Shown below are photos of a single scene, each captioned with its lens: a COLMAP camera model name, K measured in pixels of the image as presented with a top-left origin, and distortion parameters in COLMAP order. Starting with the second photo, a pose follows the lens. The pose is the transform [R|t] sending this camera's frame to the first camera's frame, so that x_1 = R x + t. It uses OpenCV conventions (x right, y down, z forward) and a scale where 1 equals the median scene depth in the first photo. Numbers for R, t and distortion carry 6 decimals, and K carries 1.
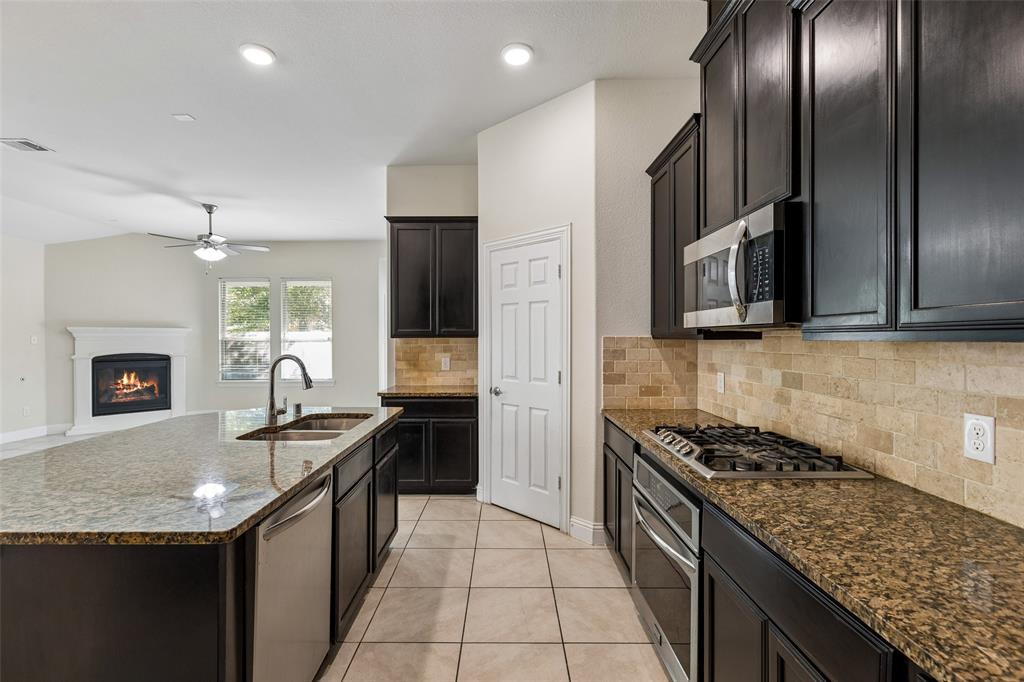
lens RADIAL K [[459.9, 0, 506.7], [0, 459.9, 340.0], [0, 0, 1]] dist [0.007165, -0.000162]
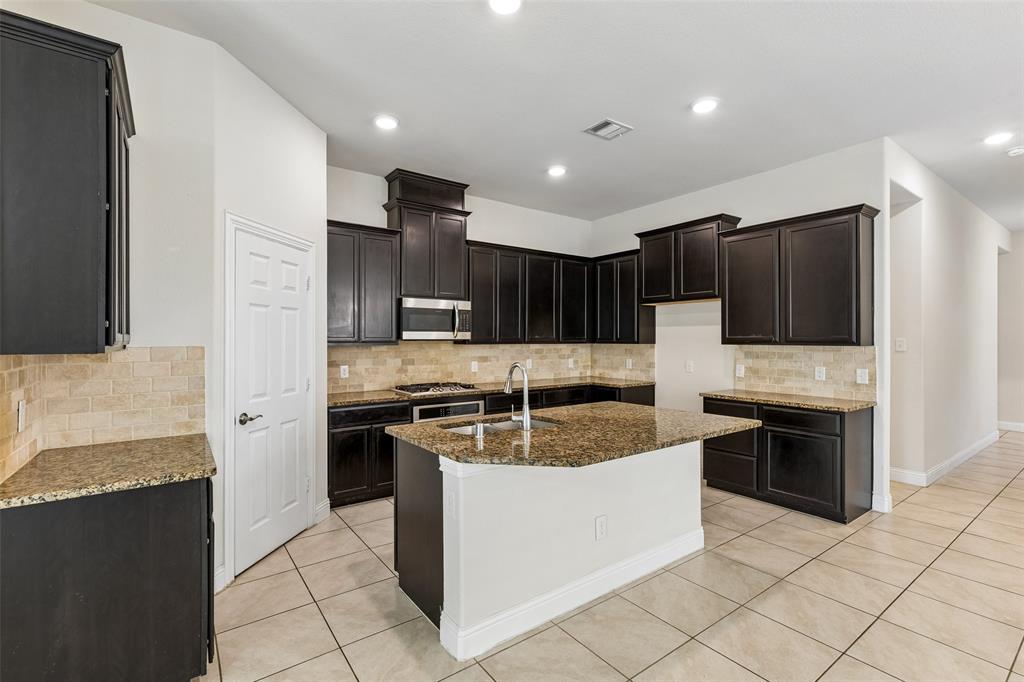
lens RADIAL K [[459.9, 0, 506.7], [0, 459.9, 340.0], [0, 0, 1]] dist [0.007165, -0.000162]
pose [[-0.583785, 0.001431, 0.811907, -1.596049], [0.005534, 0.999982, 0.002217, -0.027013], [-0.811890, 0.005787, -0.583782, 1.979136]]
